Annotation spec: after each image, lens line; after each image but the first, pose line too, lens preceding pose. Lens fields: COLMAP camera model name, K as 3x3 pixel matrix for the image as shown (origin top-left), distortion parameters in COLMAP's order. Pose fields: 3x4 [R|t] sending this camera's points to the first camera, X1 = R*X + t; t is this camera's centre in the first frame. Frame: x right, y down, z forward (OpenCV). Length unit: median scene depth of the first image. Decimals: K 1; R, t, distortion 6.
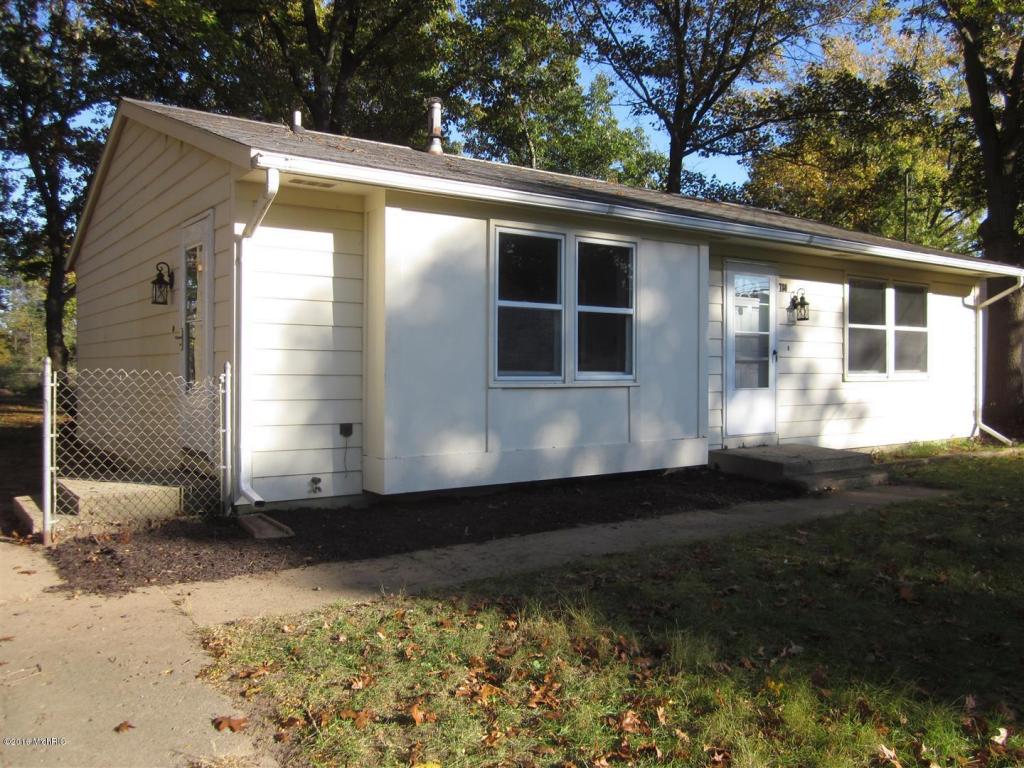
lens RADIAL K [[876.3, 0, 510.5], [0, 876.3, 372.3], [0, 0, 1]] dist [-0.005042, -0.004154]
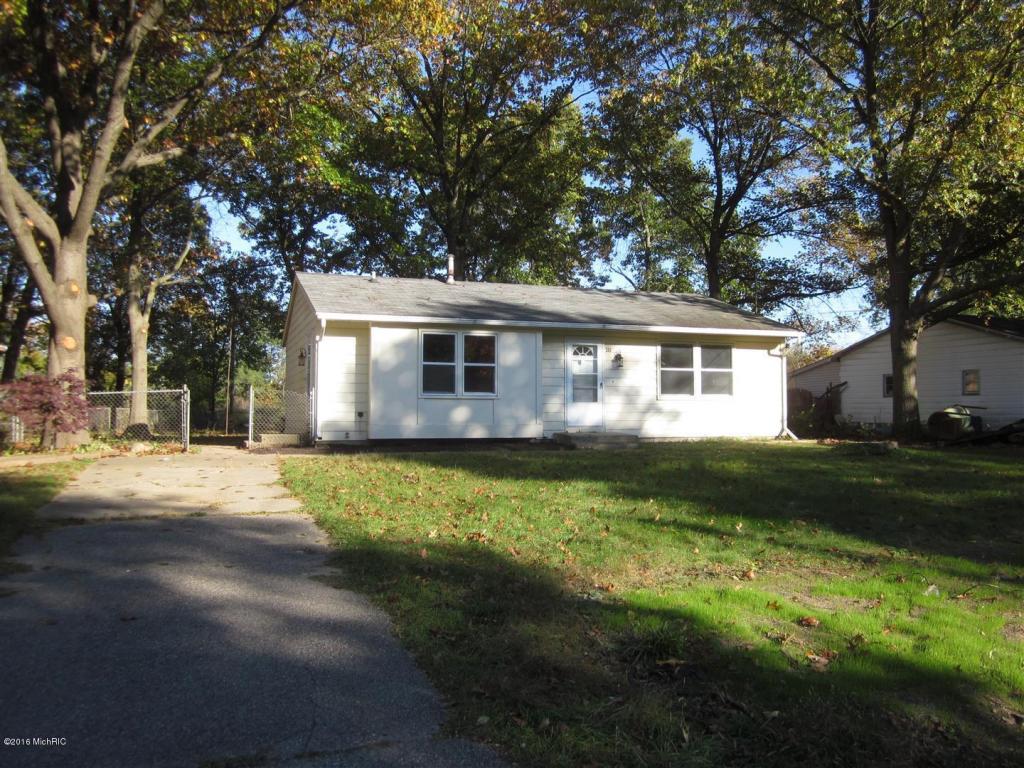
lens RADIAL K [[832.5, 0, 512.0], [0, 832.5, 384.0], [0, 0, 1]] dist [0.004574, 0.000952]
pose [[0.967787, -0.011921, -0.251486, 0.577107], [0.002511, 0.999286, -0.037706, 0.047699], [0.251756, 0.035860, 0.967126, -0.837482]]
